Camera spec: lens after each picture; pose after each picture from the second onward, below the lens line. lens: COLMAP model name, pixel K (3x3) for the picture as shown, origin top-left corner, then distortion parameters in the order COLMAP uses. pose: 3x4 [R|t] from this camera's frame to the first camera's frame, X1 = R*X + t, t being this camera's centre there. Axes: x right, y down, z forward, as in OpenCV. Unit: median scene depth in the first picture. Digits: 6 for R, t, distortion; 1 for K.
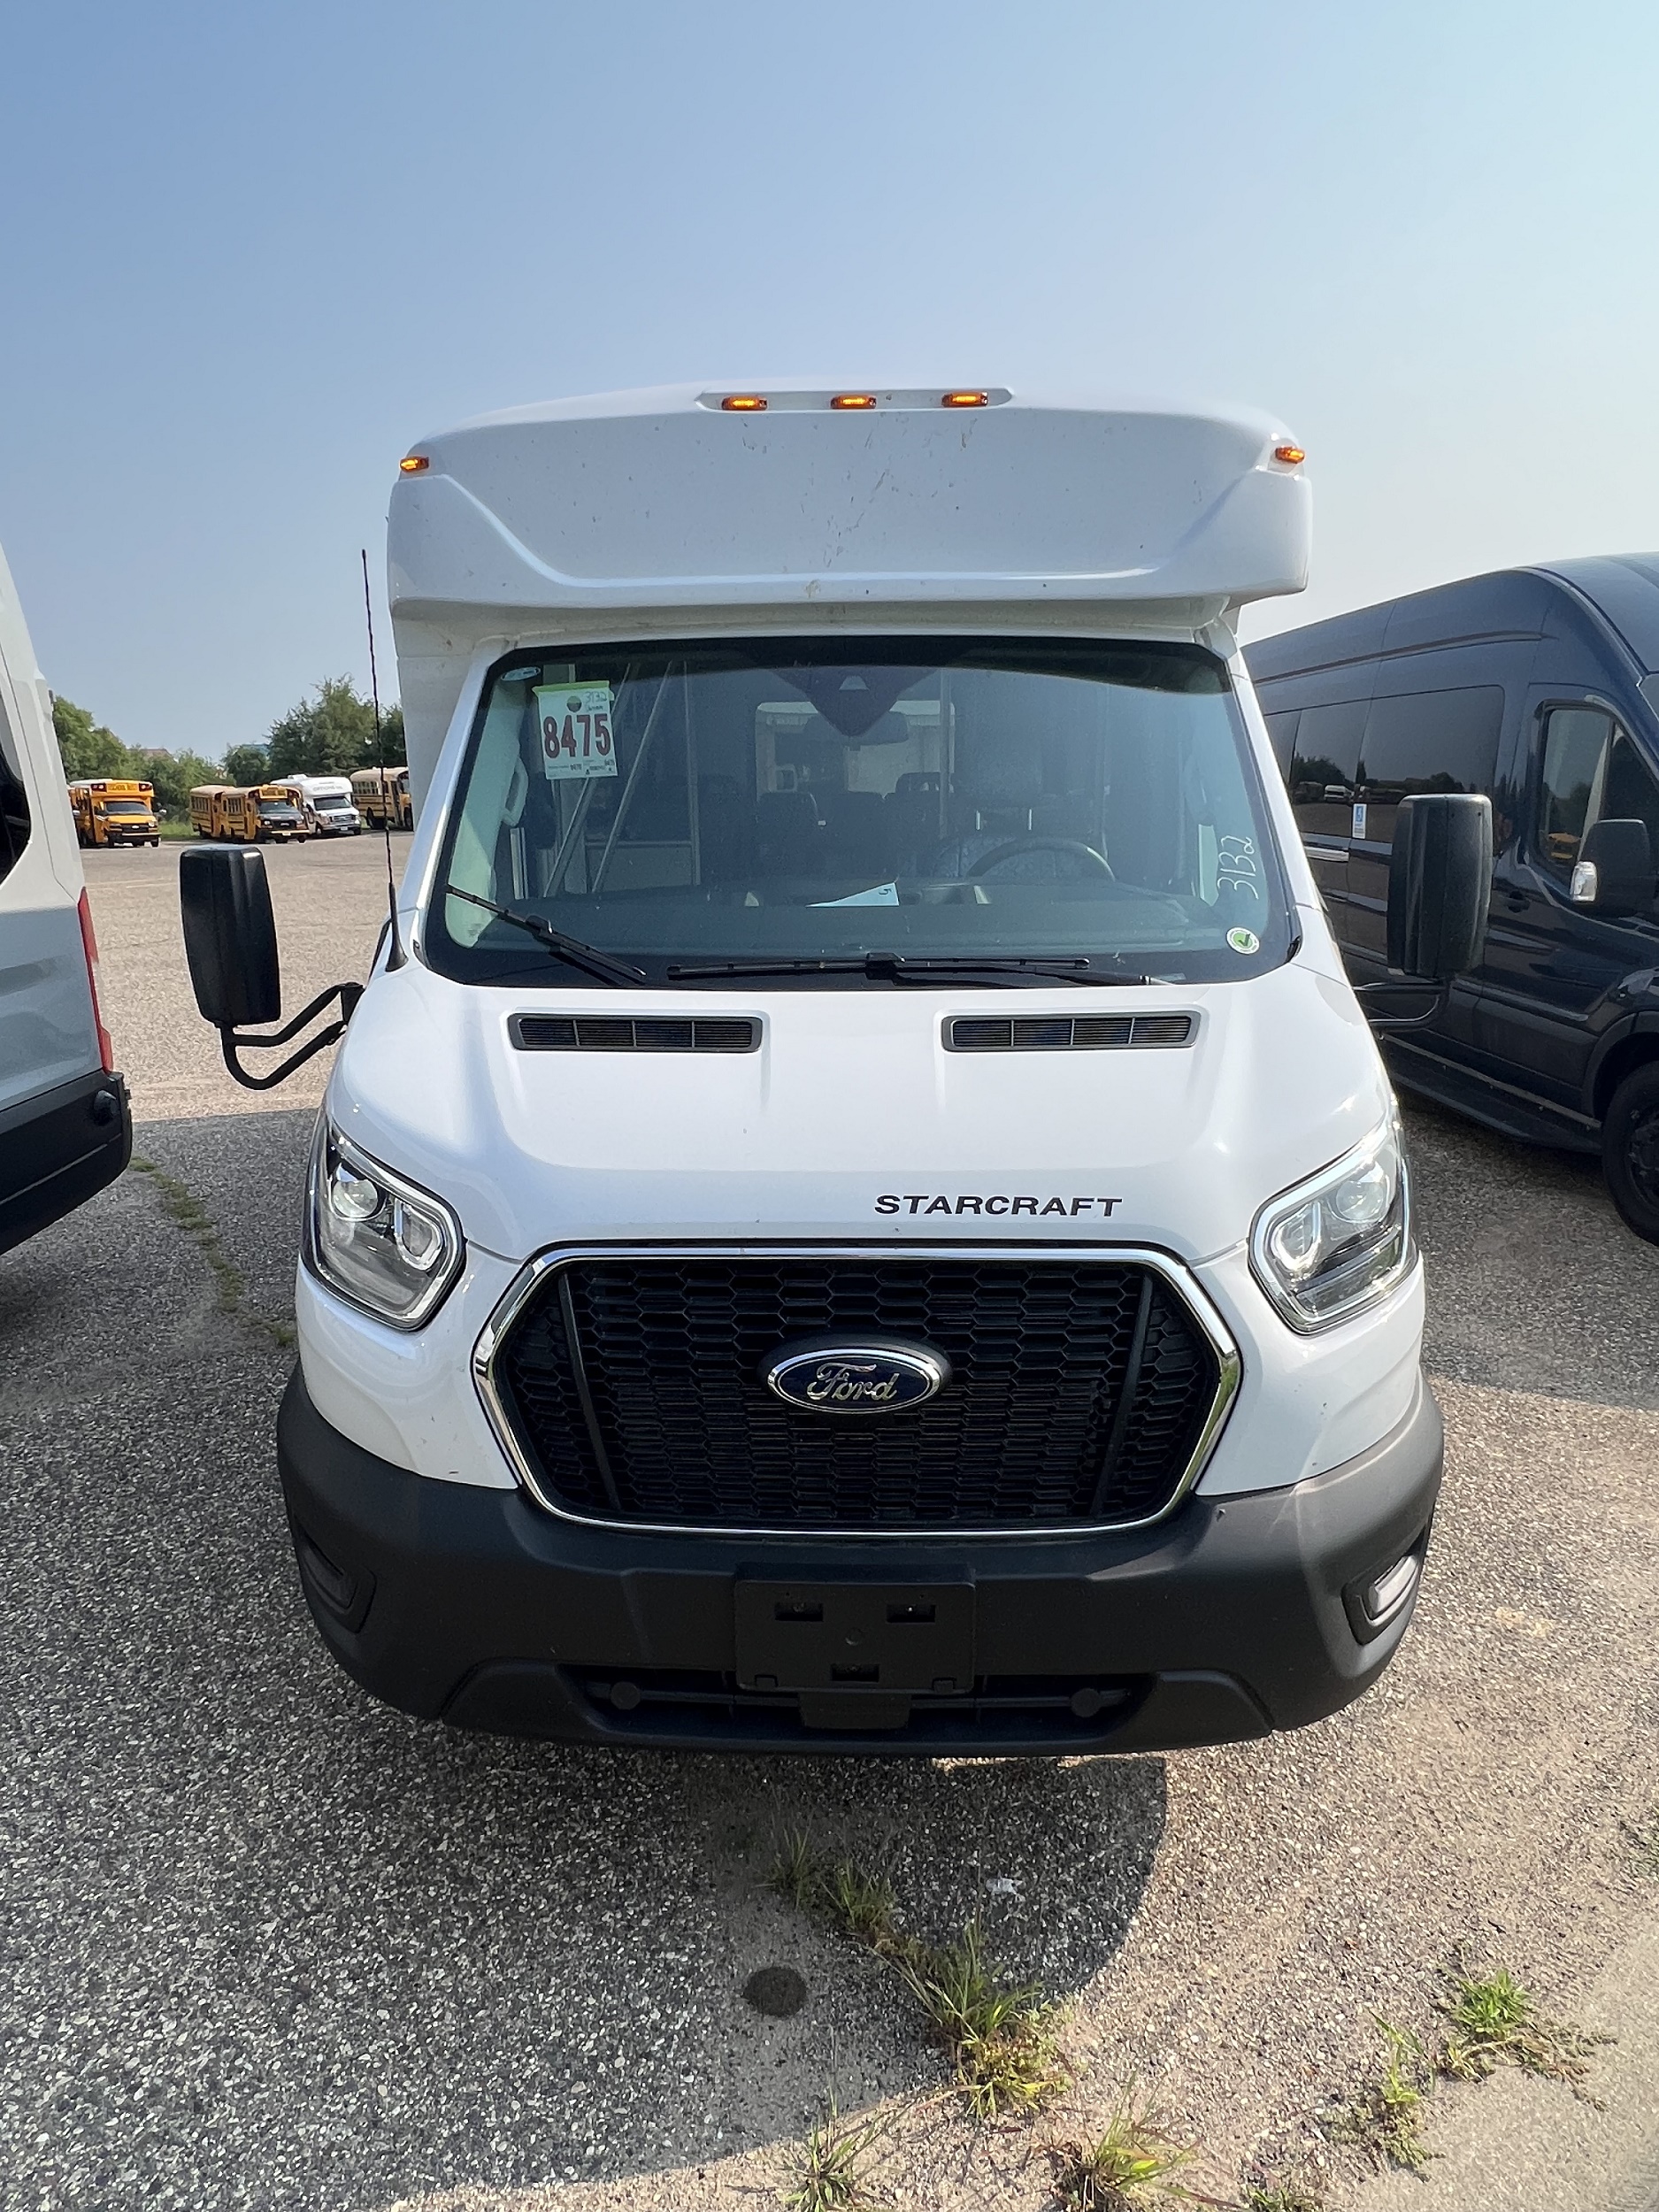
lens RADIAL K [[1296.5, 0, 827.7], [0, 1296.5, 1106.0], [0, 0, 1]] dist [-0.001741, 0.001113]
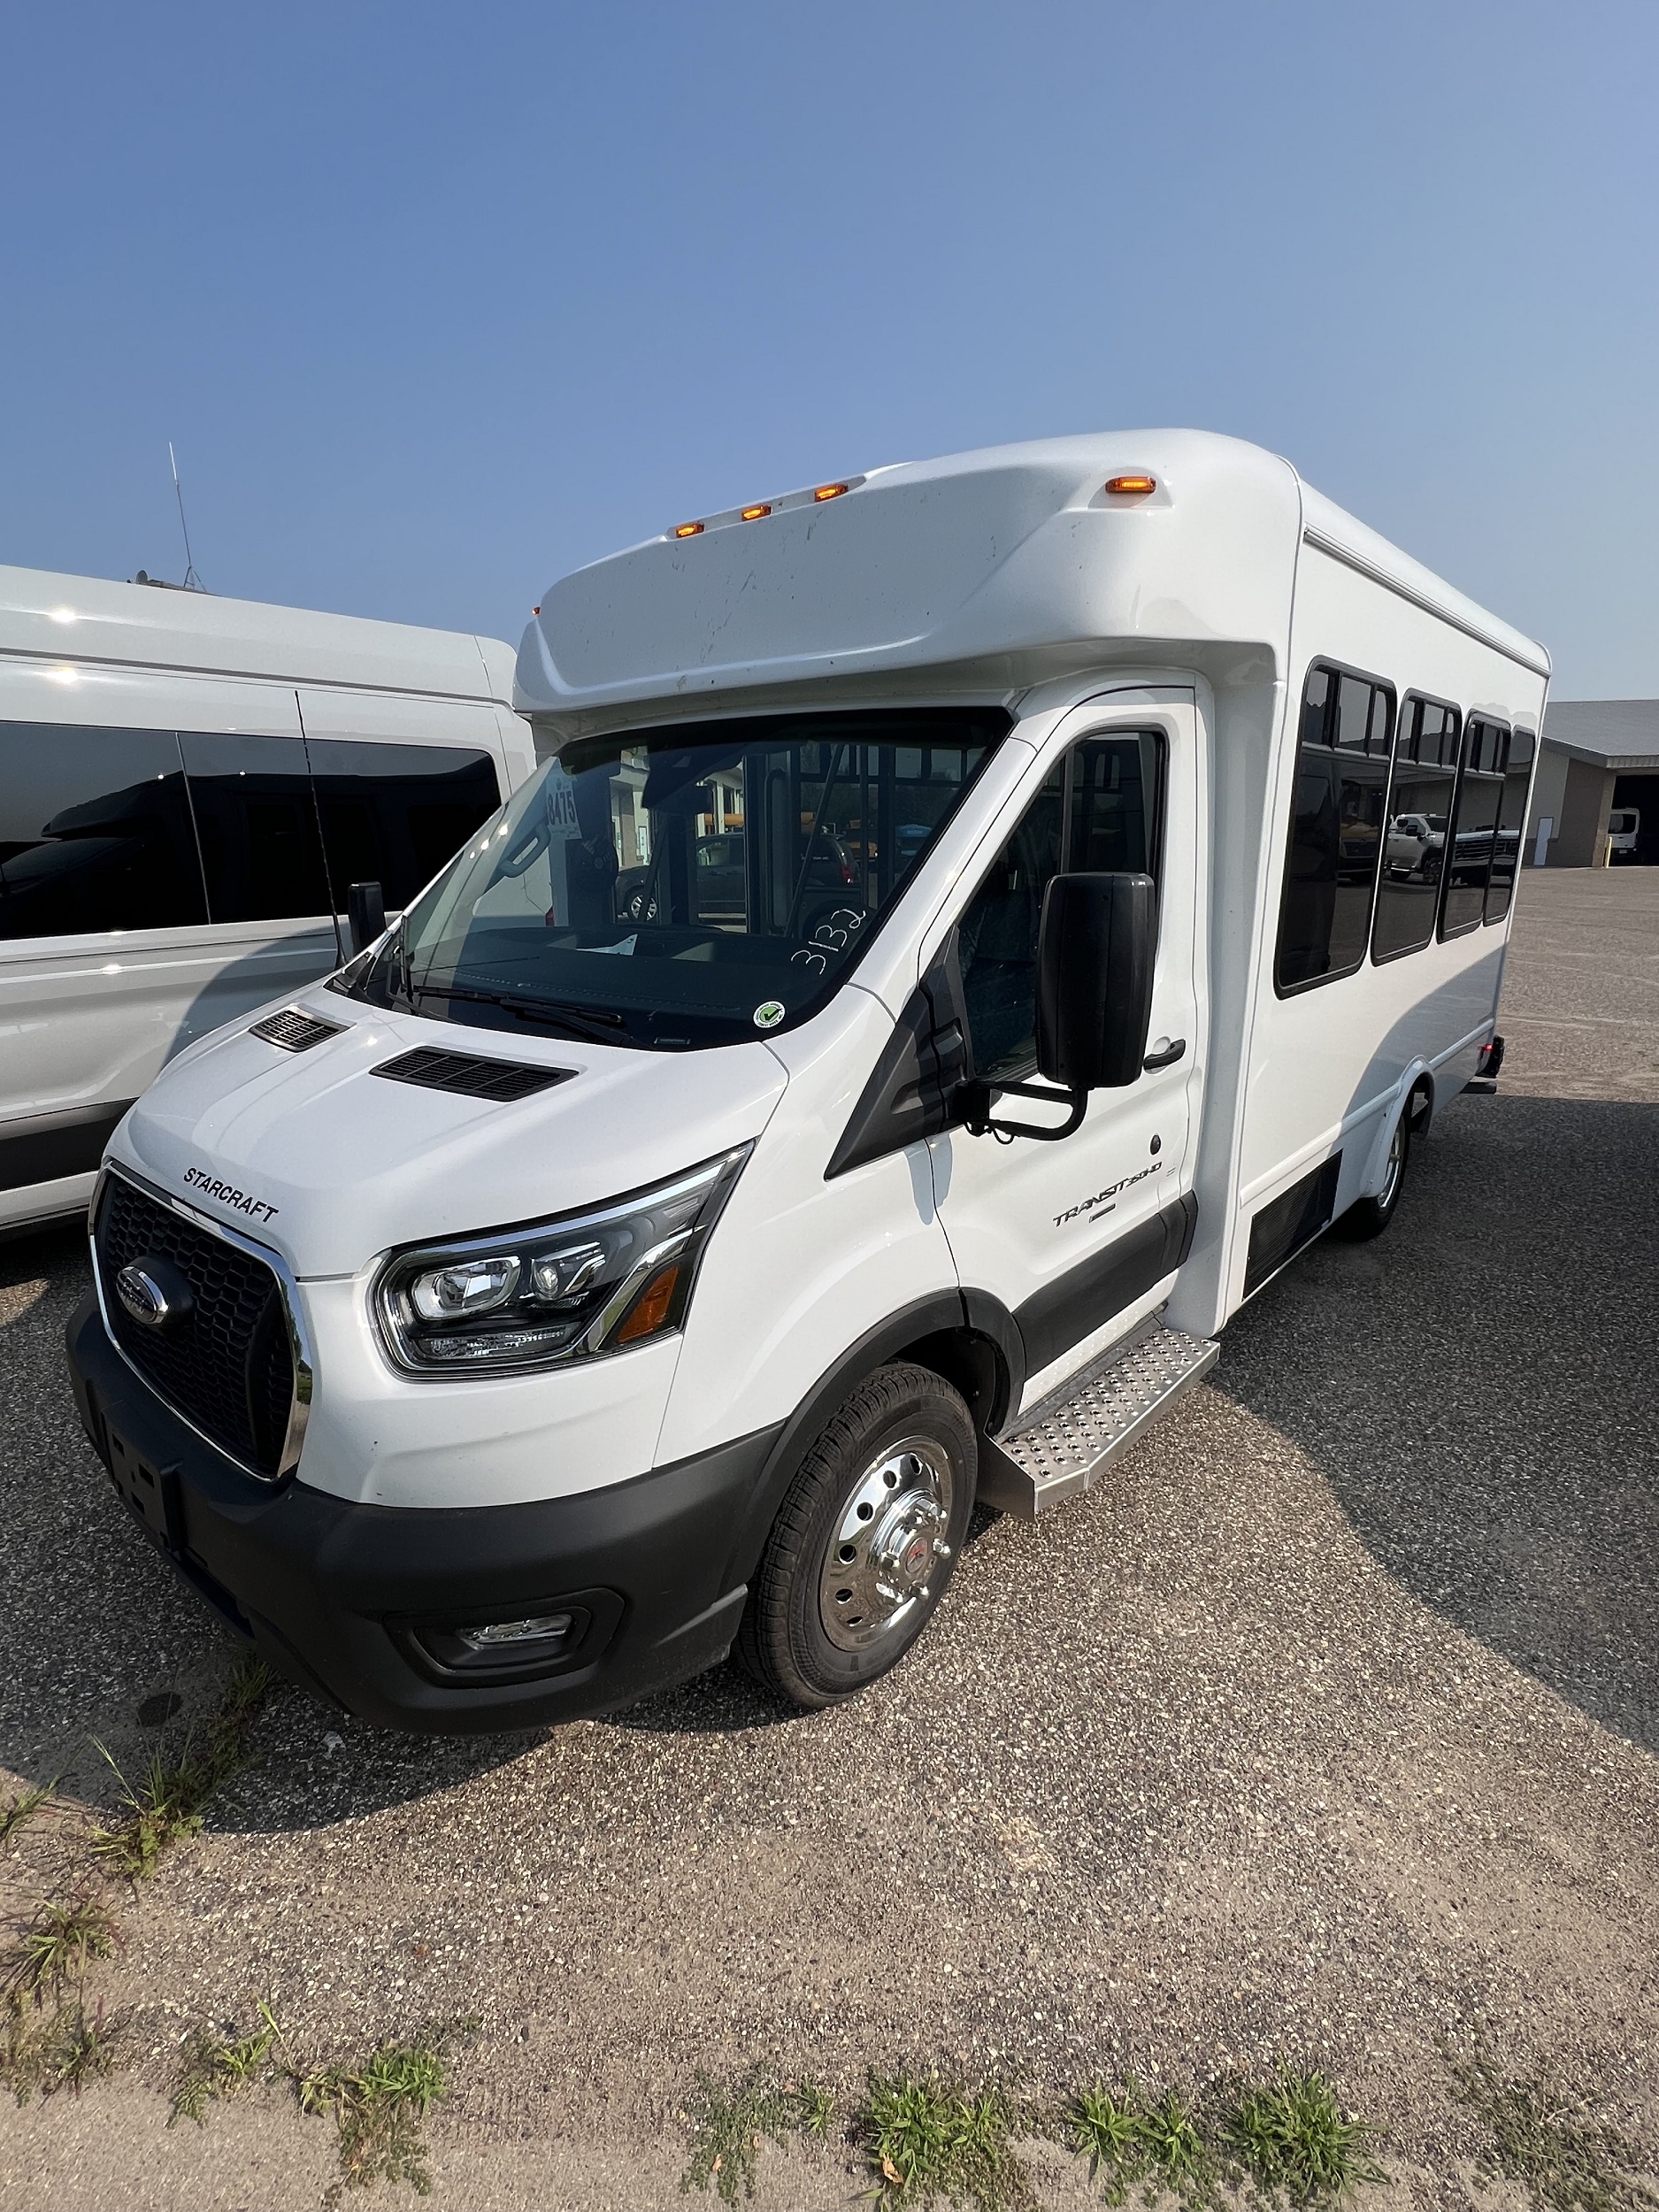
lens RADIAL K [[1048.8, 0, 829.5], [0, 1048.8, 1105.8], [0, 0, 1]] dist [0.001459, 0.000017]
pose [[0.780843, 0.163585, -0.602930, 0.728879], [-0.154560, 0.985691, 0.067267, -0.102036], [0.605306, 0.040664, 0.794954, 0.330482]]
